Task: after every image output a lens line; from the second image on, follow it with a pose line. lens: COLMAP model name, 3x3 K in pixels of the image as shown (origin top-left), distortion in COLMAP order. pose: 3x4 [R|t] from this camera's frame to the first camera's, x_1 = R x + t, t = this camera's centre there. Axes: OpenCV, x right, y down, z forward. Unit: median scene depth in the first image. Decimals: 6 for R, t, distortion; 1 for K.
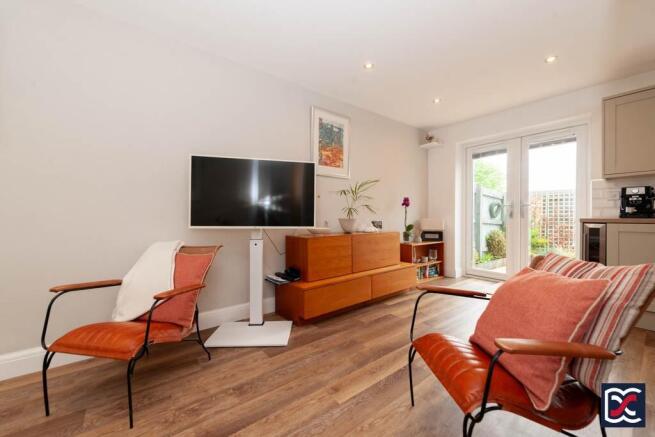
lens RADIAL K [[264.9, 0, 322.4], [0, 264.9, 218.4], [0, 0, 1]] dist [0.010295, -0.000017]
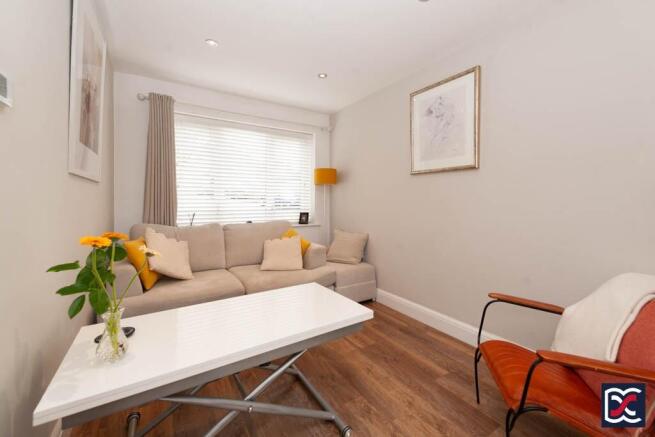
lens RADIAL K [[261.5, 0, 328.7], [0, 261.5, 198.1], [0, 0, 1]] dist [0.011596, 0.000010]
pose [[-0.089393, -0.010791, -0.995938, 0.159599], [-0.003806, 0.999938, -0.010492, -0.120638], [0.995989, 0.002853, -0.089429, 0.398359]]
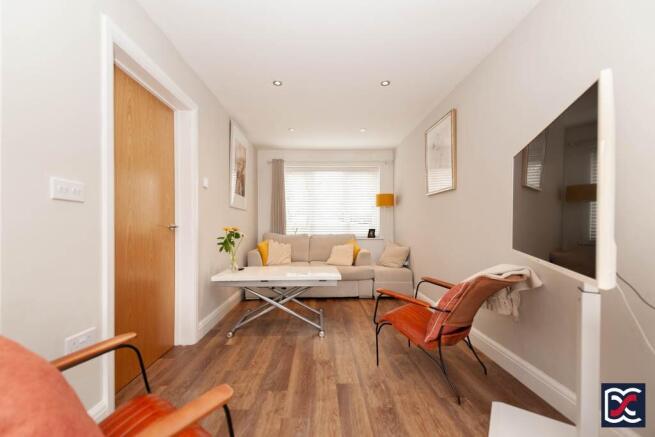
lens RADIAL K [[264.9, 0, 322.4], [0, 264.9, 218.4], [0, 0, 1]] dist [0.010295, -0.000017]
pose [[-0.604861, -0.019247, -0.796099, 0.661433], [-0.001792, 0.999738, -0.022809, -0.060629], [0.796329, -0.012369, -0.604737, 1.436017]]
